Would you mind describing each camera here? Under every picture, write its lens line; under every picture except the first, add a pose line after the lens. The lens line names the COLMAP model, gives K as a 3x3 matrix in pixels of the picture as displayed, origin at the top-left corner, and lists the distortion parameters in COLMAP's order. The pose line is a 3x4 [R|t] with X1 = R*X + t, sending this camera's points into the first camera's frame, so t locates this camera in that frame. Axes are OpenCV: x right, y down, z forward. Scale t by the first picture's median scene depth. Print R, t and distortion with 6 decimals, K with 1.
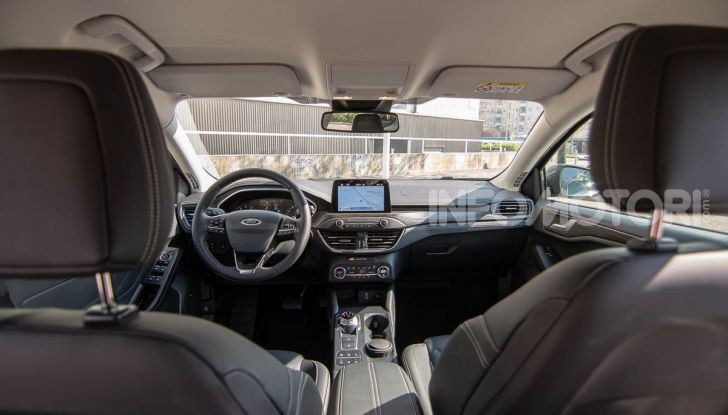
lens RADIAL K [[336.9, 0, 359.7], [0, 336.9, 204.7], [0, 0, 1]] dist [-0.008120, -0.001568]
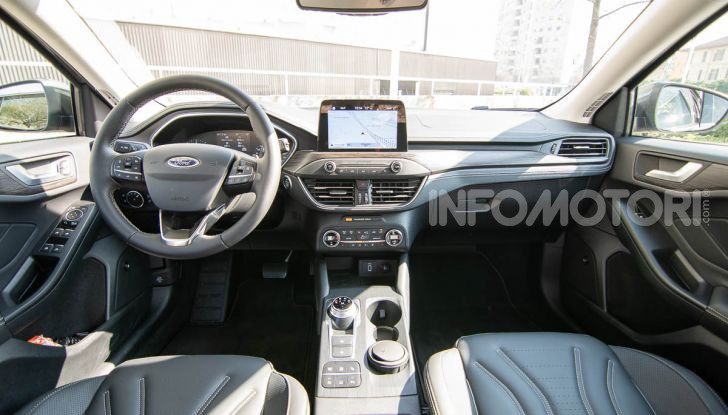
lens RADIAL K [[336.9, 0, 357.8], [0, 336.9, 207.5], [0, 0, 1]] dist [-0.008120, -0.001568]
pose [[0.999812, 0.007935, -0.017665, 0.007179], [-0.004968, 0.986765, 0.162080, 0.026002], [0.018717, -0.161962, 0.986619, 0.327975]]
